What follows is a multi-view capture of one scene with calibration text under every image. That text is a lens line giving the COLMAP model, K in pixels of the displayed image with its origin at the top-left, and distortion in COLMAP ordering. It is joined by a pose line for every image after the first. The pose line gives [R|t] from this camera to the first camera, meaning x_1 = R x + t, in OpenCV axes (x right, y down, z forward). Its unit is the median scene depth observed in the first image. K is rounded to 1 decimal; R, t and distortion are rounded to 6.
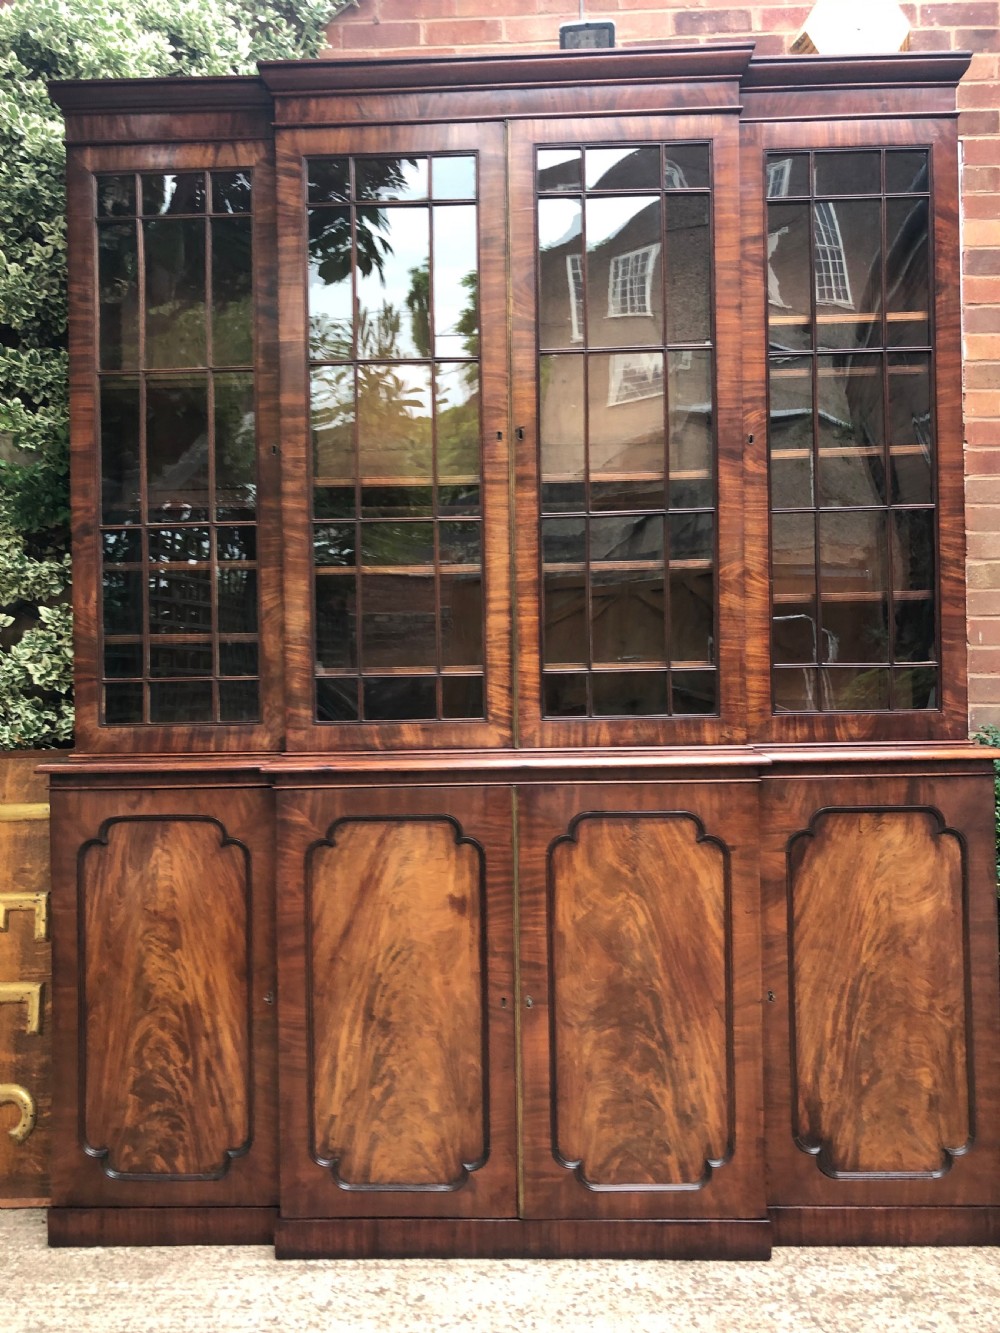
lens RADIAL K [[1087.1, 0, 490.2], [0, 1087.1, 669.2], [0, 0, 1]] dist [0.021999, -0.009040]
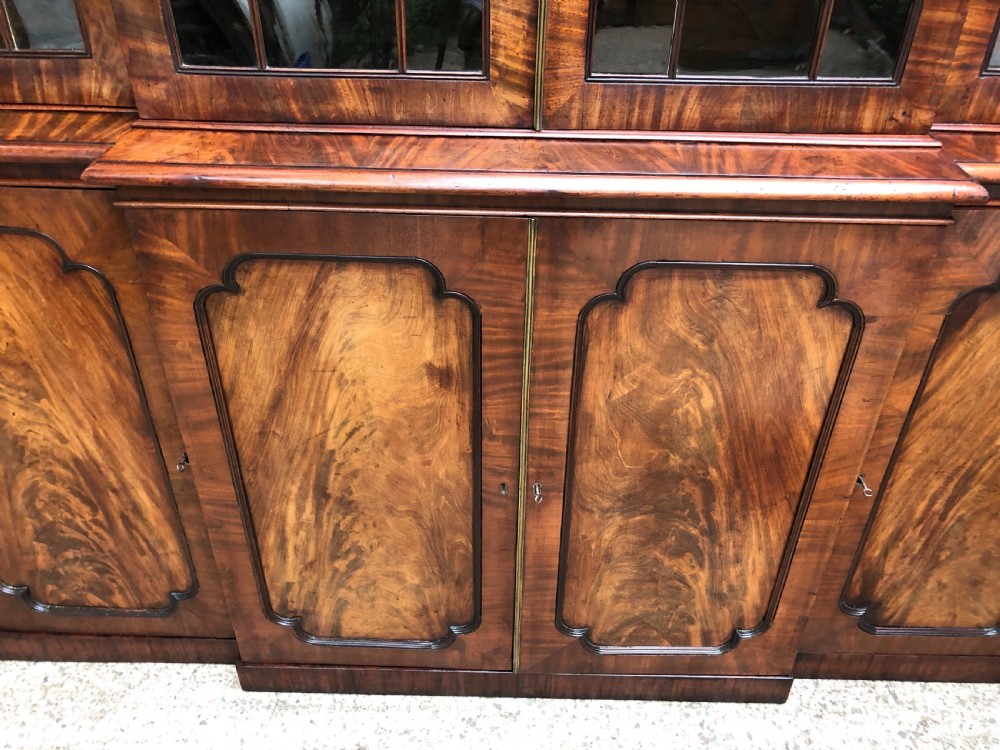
lens RADIAL K [[815.5, 0, 510.9], [0, 815.5, 373.6], [0, 0, 1]] dist [0.021999, -0.009040]
pose [[0.999148, 0.019028, 0.036617, -0.004070], [-0.036679, 0.816090, 0.576759, -0.076114], [-0.018909, -0.577611, 0.816093, 0.588559]]
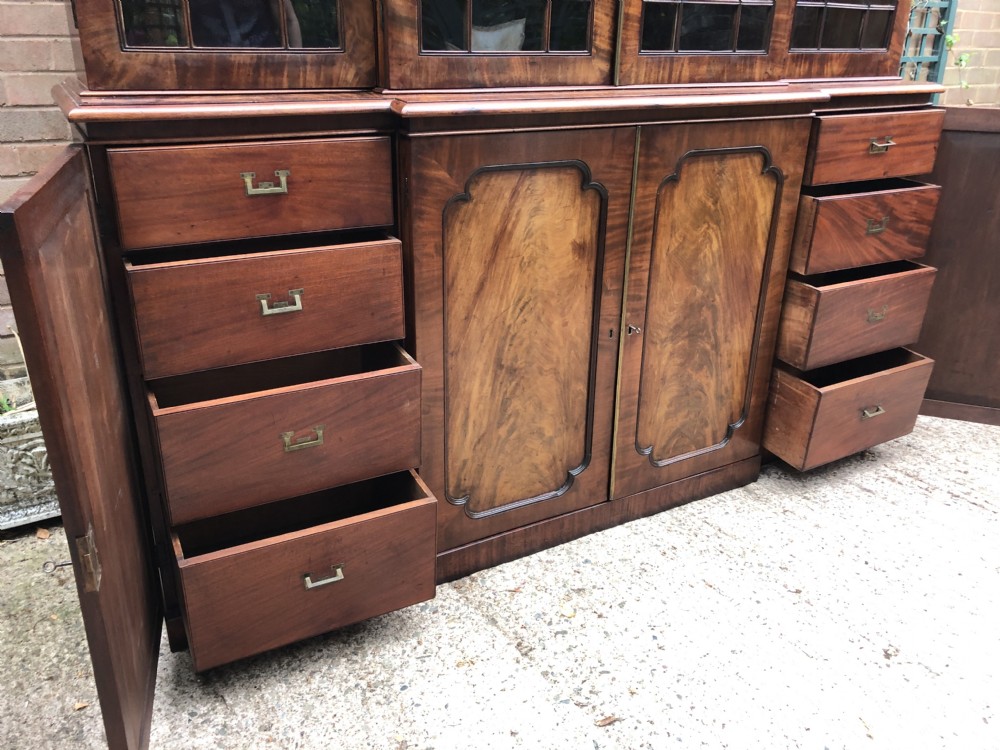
lens RADIAL K [[815.5, 0, 510.0], [0, 815.5, 359.8], [0, 0, 1]] dist [0.021999, -0.009040]
pose [[0.852773, -0.167343, 0.494747, -0.473063], [-0.043849, 0.920995, 0.387098, 0.020972], [-0.520437, -0.351801, 0.778062, 0.410573]]
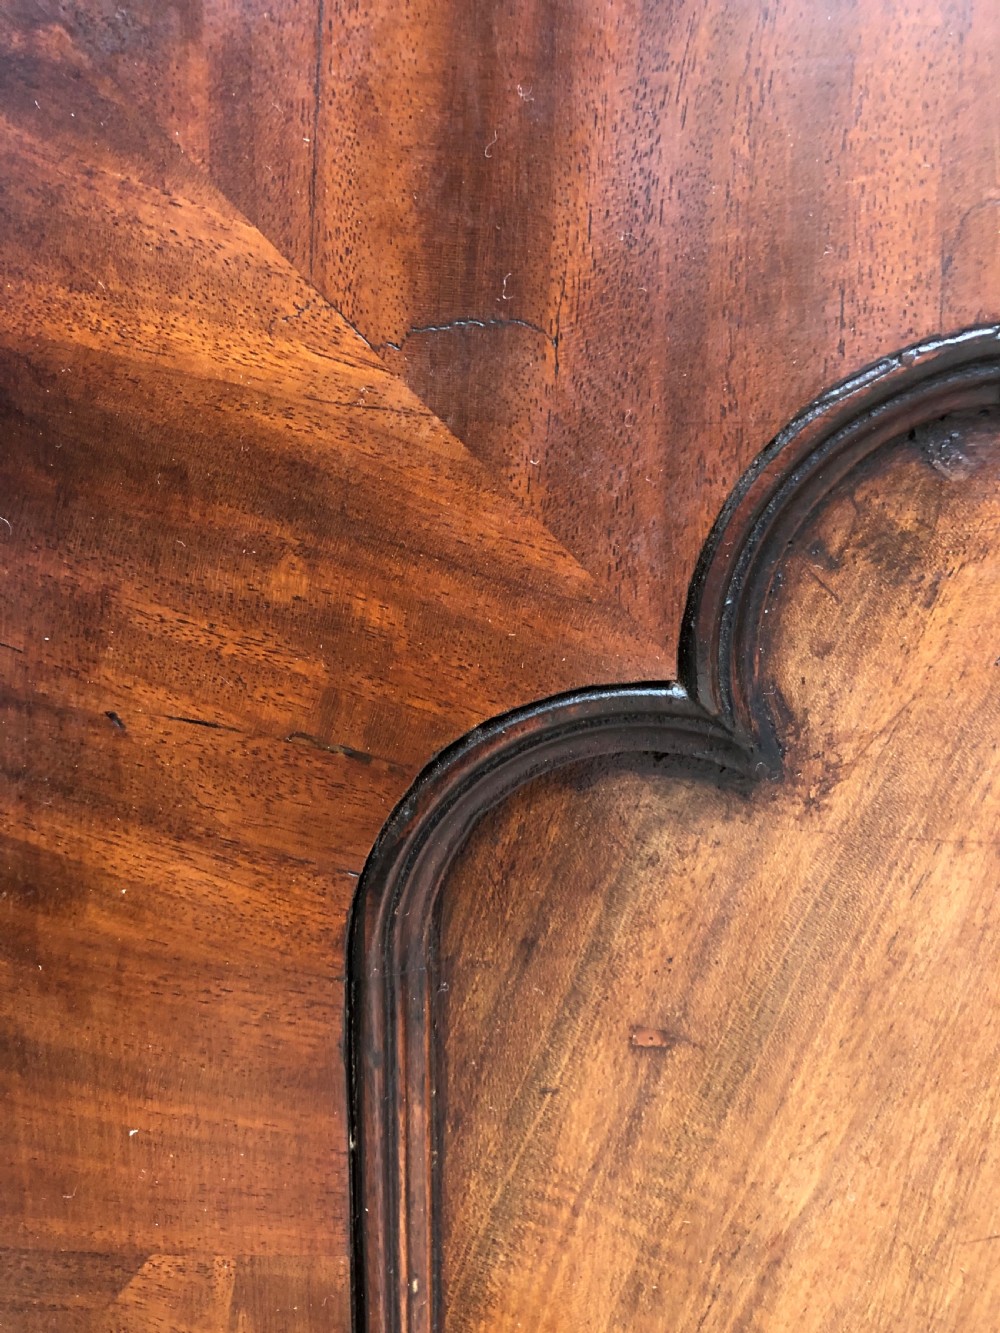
lens RADIAL K [[1087.1, 0, 501.5], [0, 1087.1, 664.8], [0, 0, 1]] dist [0.021999, -0.009040]
pose [[0.999784, 0.020703, 0.001804, -0.161487], [-0.020632, 0.978458, 0.205412, 0.141861], [0.002487, -0.205405, 0.978674, 0.937093]]
